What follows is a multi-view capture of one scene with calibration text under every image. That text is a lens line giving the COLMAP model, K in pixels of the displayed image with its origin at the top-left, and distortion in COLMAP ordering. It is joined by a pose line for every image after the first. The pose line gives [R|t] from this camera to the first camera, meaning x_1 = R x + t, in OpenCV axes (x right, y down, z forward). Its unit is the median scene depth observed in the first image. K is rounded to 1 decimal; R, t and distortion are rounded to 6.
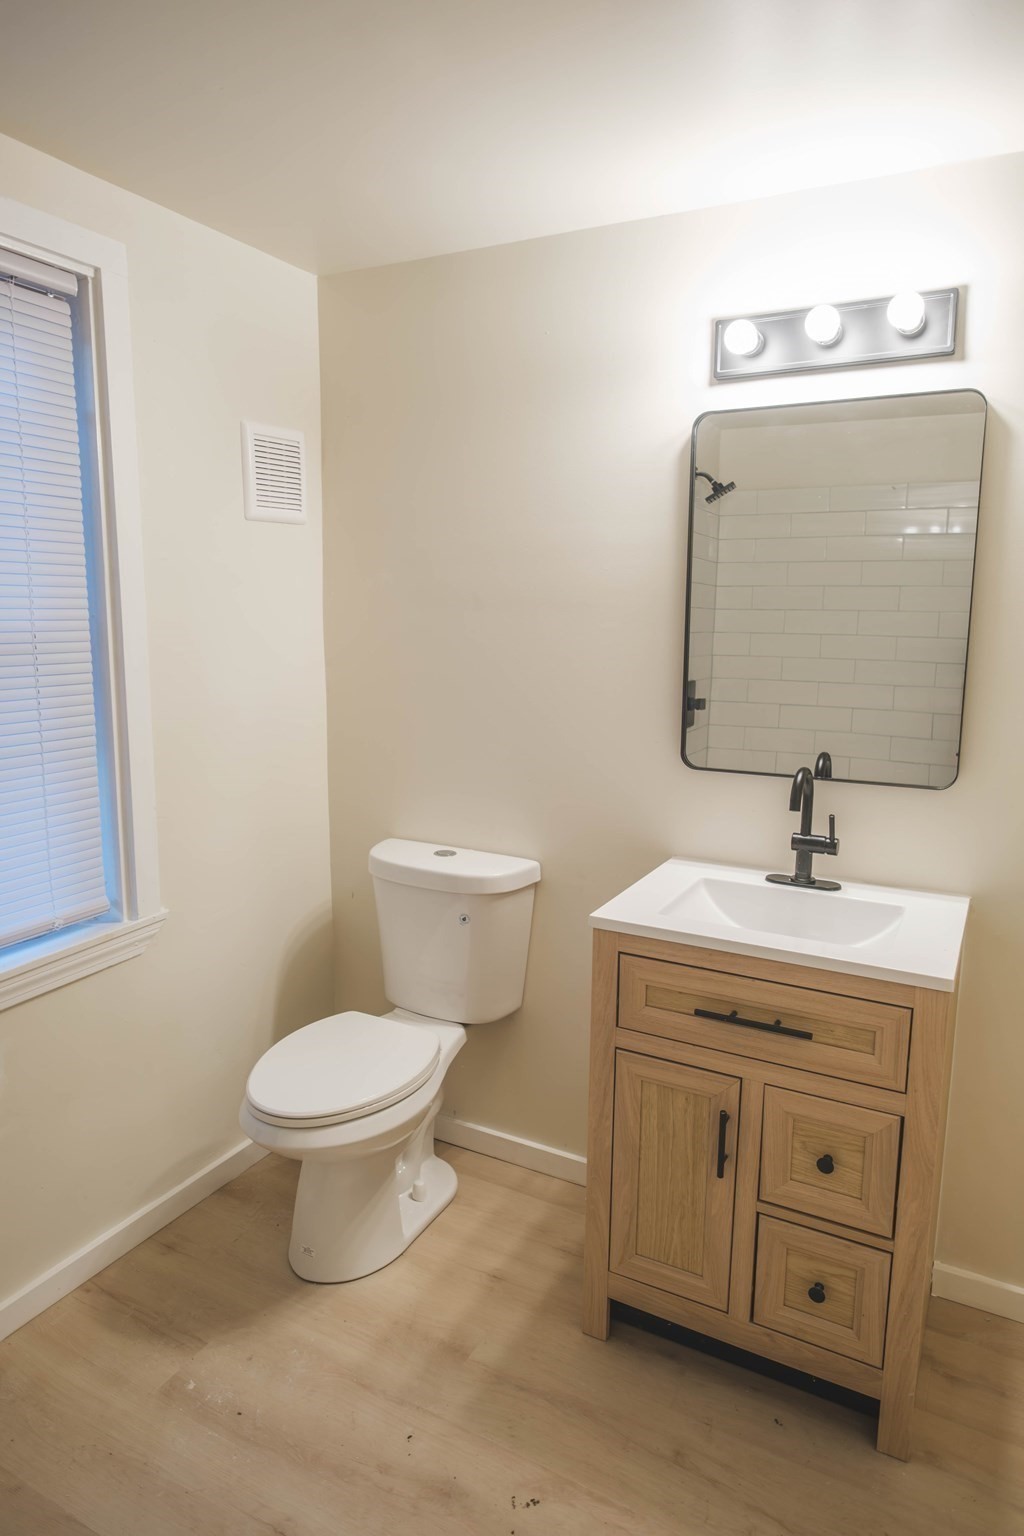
lens RADIAL K [[964.8, 0, 512.0], [0, 964.8, 768.0], [0, 0, 1]] dist [-0.001111, 0.001280]
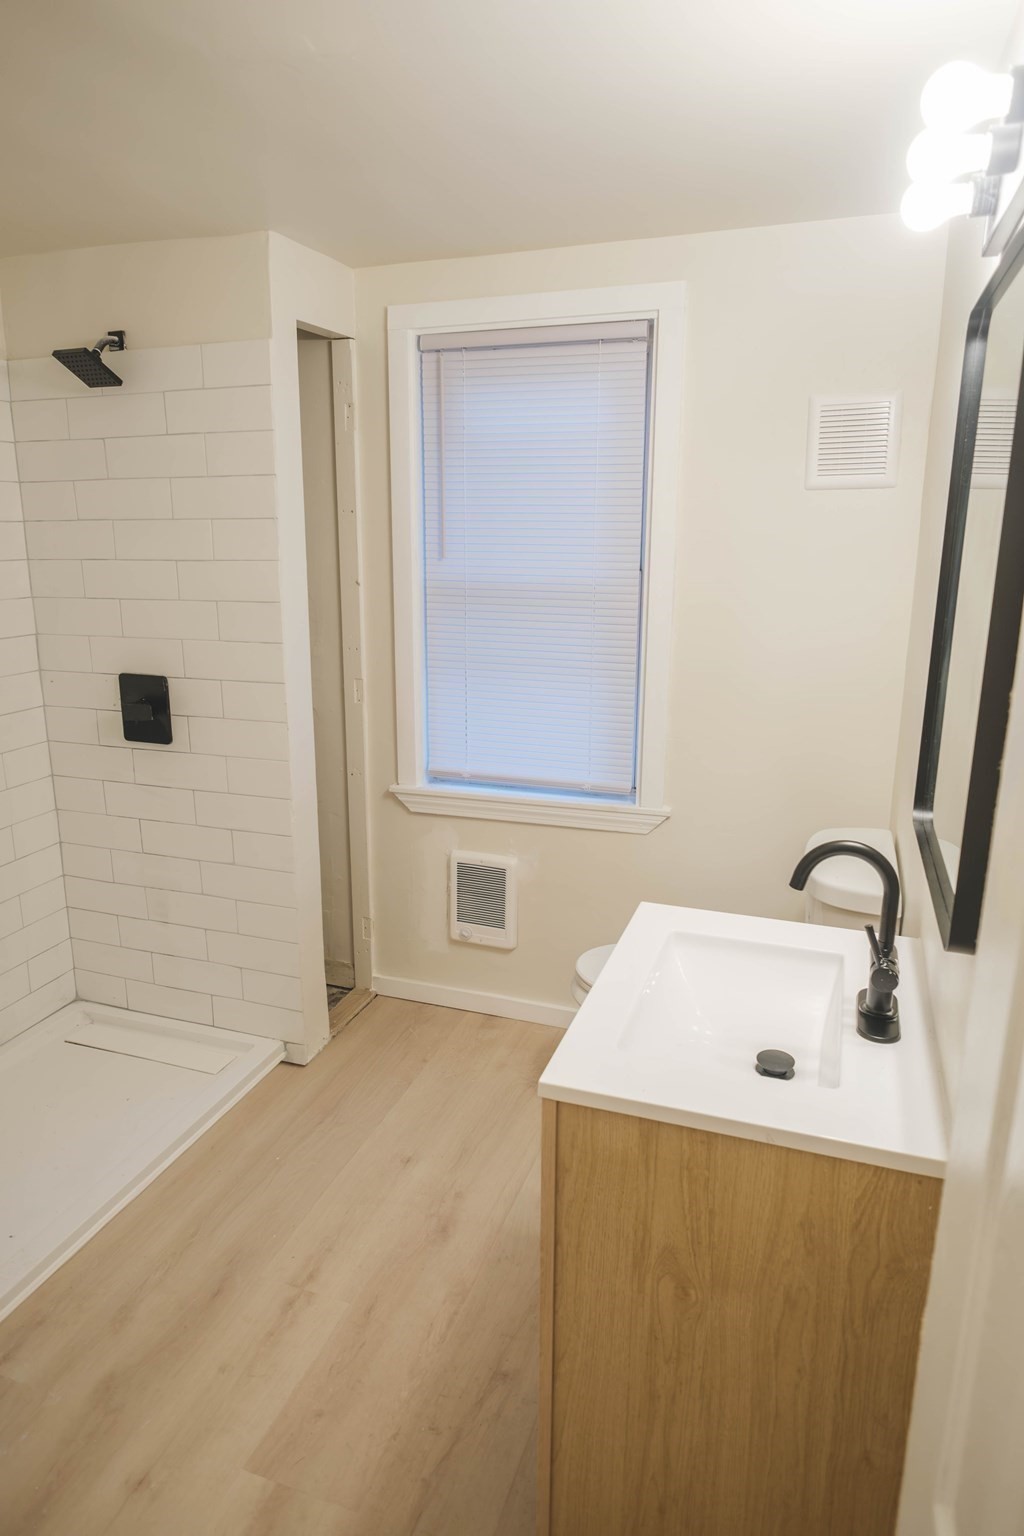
lens RADIAL K [[938.9, 0, 507.8], [0, 938.9, 767.0], [0, 0, 1]] dist [-0.007929, -0.000229]
pose [[0.151654, 0.236128, -0.959815, 0.913239], [-0.162687, 0.963766, 0.211395, -0.156310], [0.974953, 0.124091, 0.184574, 0.644483]]
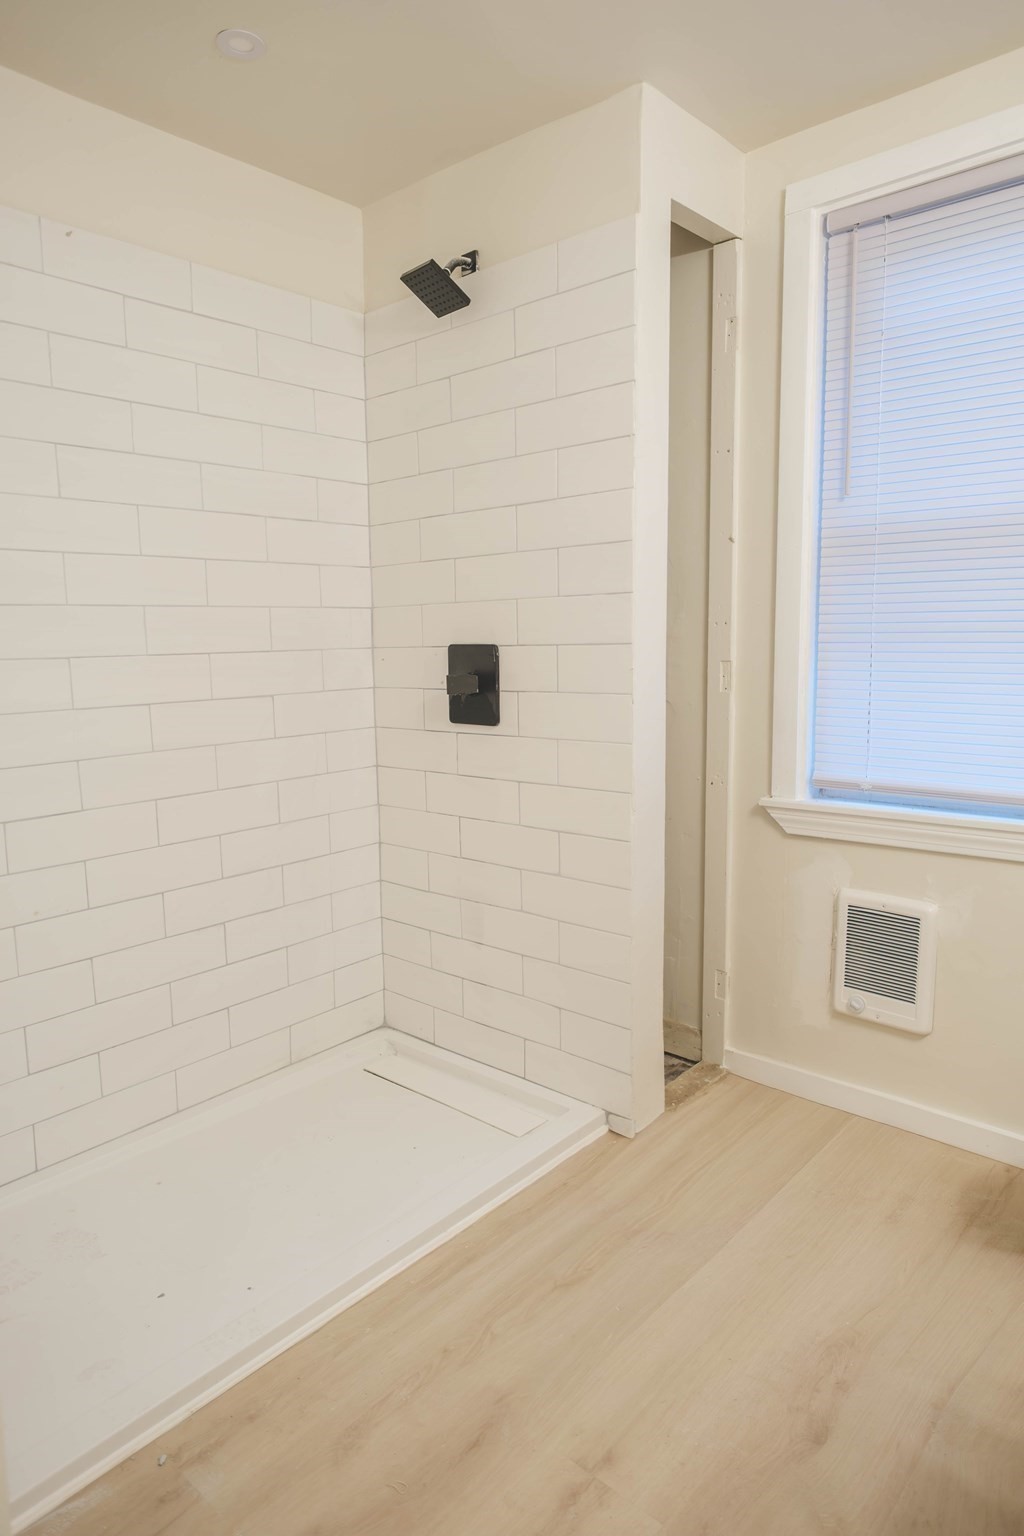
lens RADIAL K [[938.9, 0, 507.8], [0, 938.9, 767.0], [0, 0, 1]] dist [-0.007929, -0.000229]
pose [[-0.230880, 0.129138, -0.964374, 0.629023], [-0.143168, 0.975856, 0.164951, 0.044742], [0.962391, 0.176151, -0.206817, 0.675509]]
